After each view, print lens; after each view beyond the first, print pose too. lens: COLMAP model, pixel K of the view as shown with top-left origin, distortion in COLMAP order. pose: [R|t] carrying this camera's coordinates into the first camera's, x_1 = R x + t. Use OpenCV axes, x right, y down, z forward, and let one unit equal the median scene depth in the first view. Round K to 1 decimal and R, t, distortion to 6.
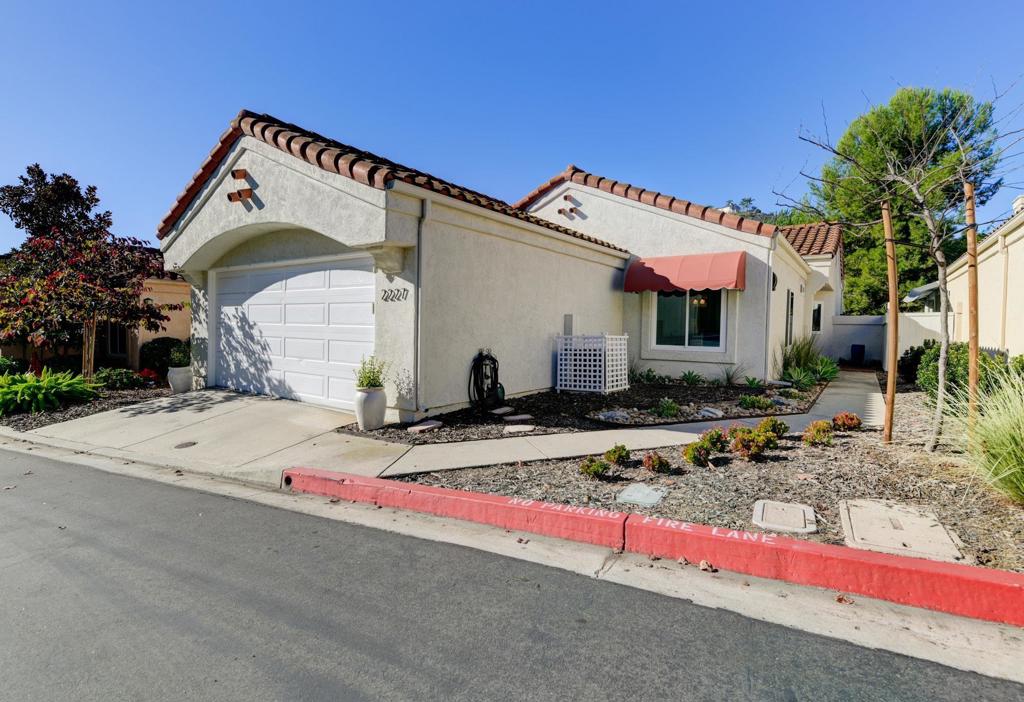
lens RADIAL K [[502.4, 0, 512.0], [0, 502.4, 351.0], [0, 0, 1]] dist [-0.004074, -0.000837]
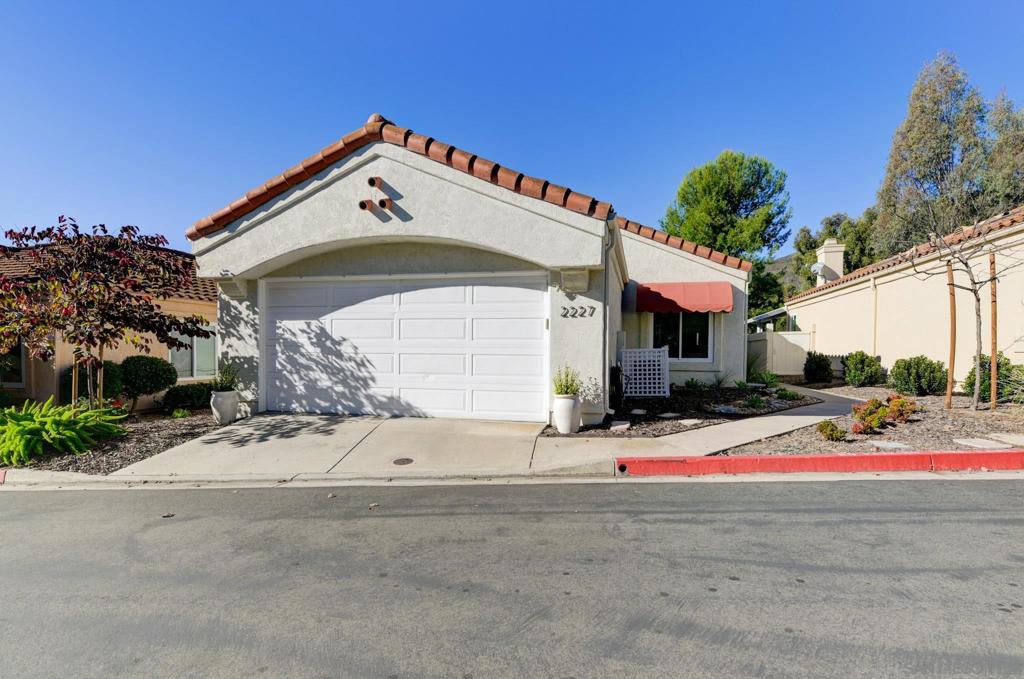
lens RADIAL K [[532.1, 0, 513.3], [0, 532.1, 372.8], [0, 0, 1]] dist [0.000534, -0.000125]
pose [[0.925110, -0.024579, 0.378904, -0.580669], [0.025007, 0.999680, 0.003792, 0.011712], [-0.378876, 0.005967, 0.925428, -0.031735]]
